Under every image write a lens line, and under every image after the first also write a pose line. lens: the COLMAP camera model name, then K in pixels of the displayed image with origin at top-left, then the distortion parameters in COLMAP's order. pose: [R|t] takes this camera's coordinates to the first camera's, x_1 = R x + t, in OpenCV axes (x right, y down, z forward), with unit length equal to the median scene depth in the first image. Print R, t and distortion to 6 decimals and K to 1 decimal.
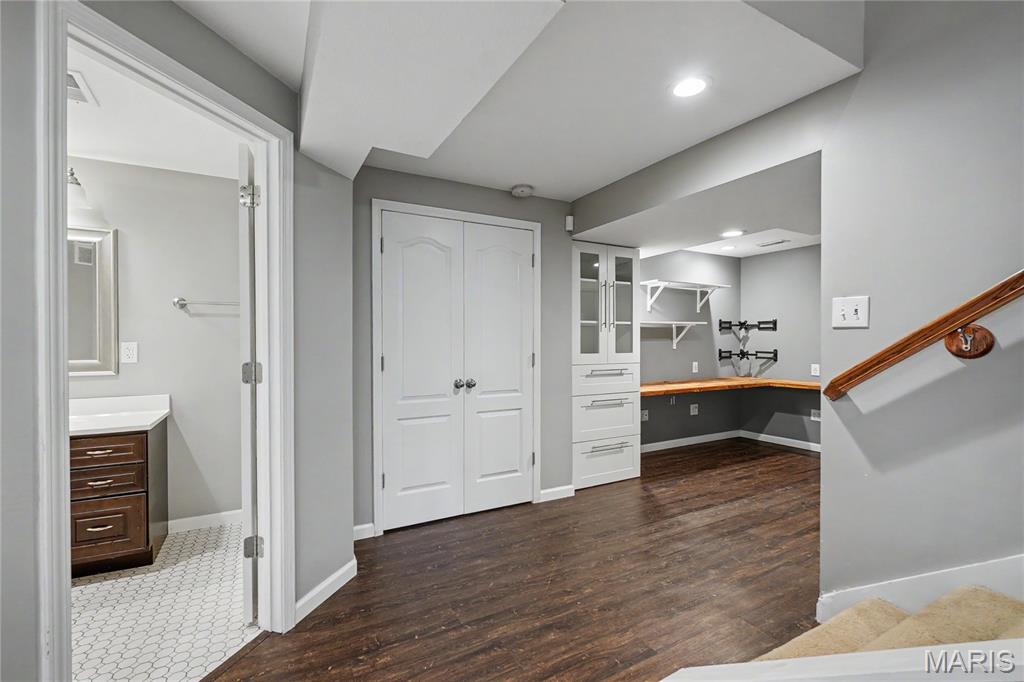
lens RADIAL K [[451.5, 0, 502.7], [0, 451.5, 347.8], [0, 0, 1]] dist [-0.009912, 0.003851]
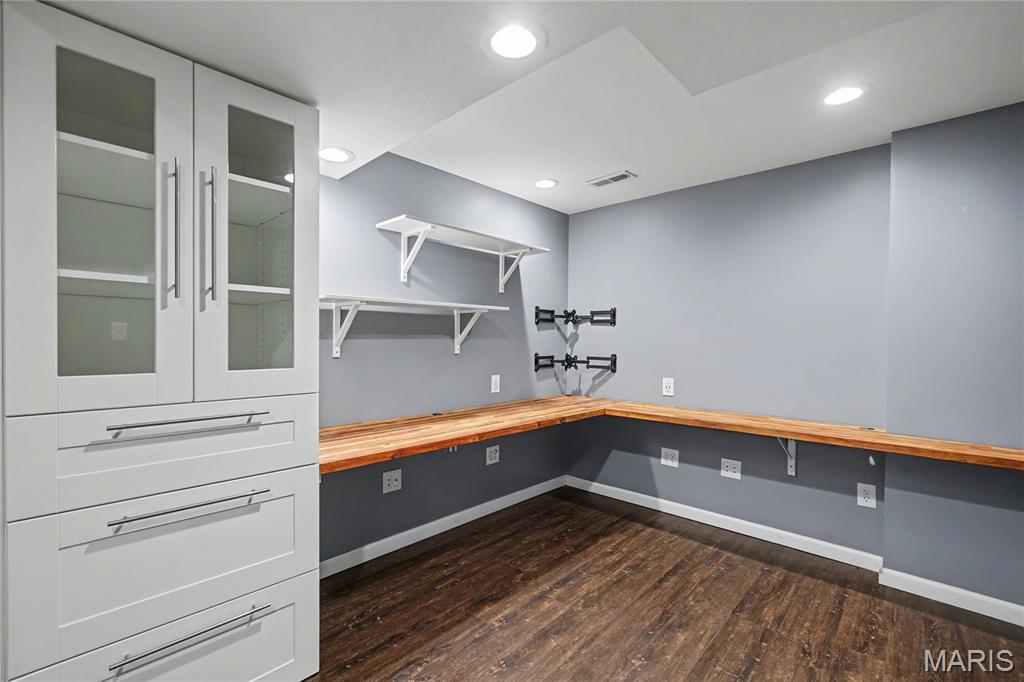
lens RADIAL K [[451.5, 0, 516.2], [0, 451.5, 341.4], [0, 0, 1]] dist [-0.009912, 0.003851]
pose [[0.944729, 0.012828, 0.327601, 0.257972], [-0.010534, 0.999906, -0.008777, -0.007799], [-0.327683, 0.004841, 0.944775, 0.428619]]
